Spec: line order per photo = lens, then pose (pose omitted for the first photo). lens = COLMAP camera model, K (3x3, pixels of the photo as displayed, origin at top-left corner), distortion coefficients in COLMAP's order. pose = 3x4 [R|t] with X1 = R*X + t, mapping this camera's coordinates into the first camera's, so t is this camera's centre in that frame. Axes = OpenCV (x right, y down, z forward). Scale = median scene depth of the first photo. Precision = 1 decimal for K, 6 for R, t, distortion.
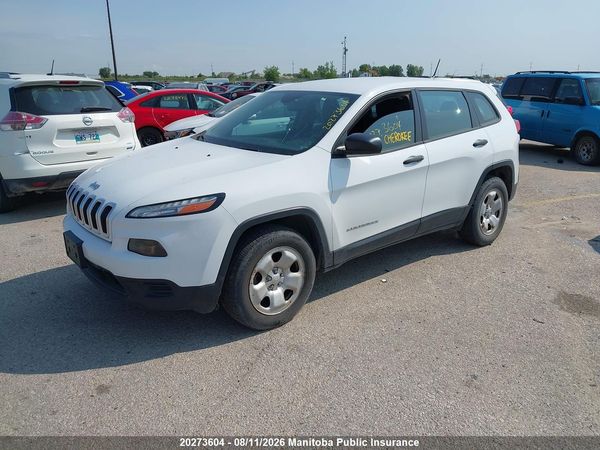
lens RADIAL K [[472.3, 0, 294.8], [0, 472.3, 229.9], [0, 0, 1]] dist [0.021624, -0.025018]
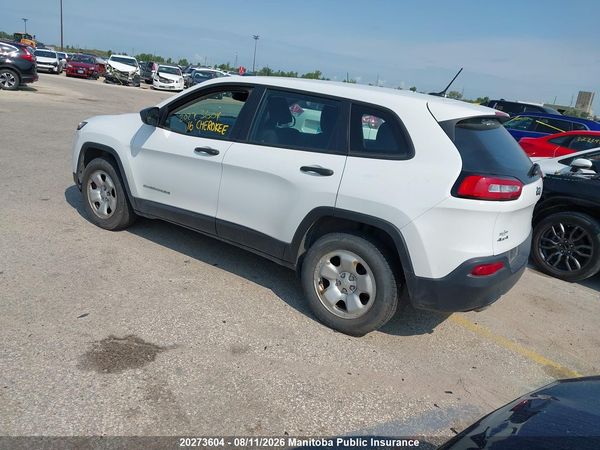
lens RADIAL K [[472.3, 0, 316.7], [0, 472.3, 228.2], [0, 0, 1]] dist [0.021624, -0.025018]
pose [[0.291023, 0.313326, -0.903954, 1.353117], [-0.403337, 0.896961, 0.181050, -0.295485], [0.867539, 0.311909, 0.387413, 0.938144]]
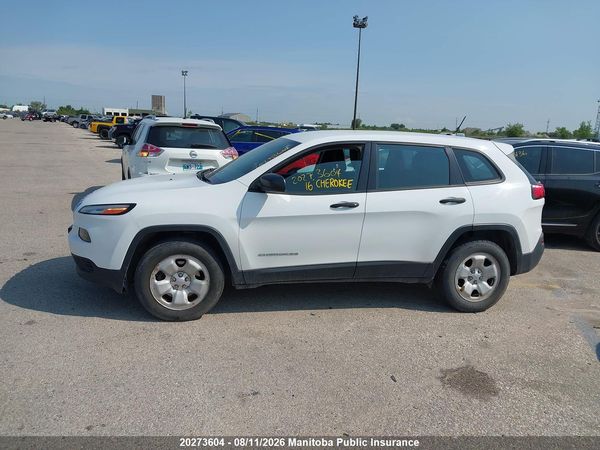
lens RADIAL K [[472.3, 0, 296.6], [0, 472.3, 219.4], [0, 0, 1]] dist [0.021624, -0.025018]
pose [[0.885329, 0.133491, -0.445391, 0.686886], [-0.187873, 0.978926, -0.080047, -0.010512], [0.425319, 0.154545, 0.891751, 0.002542]]
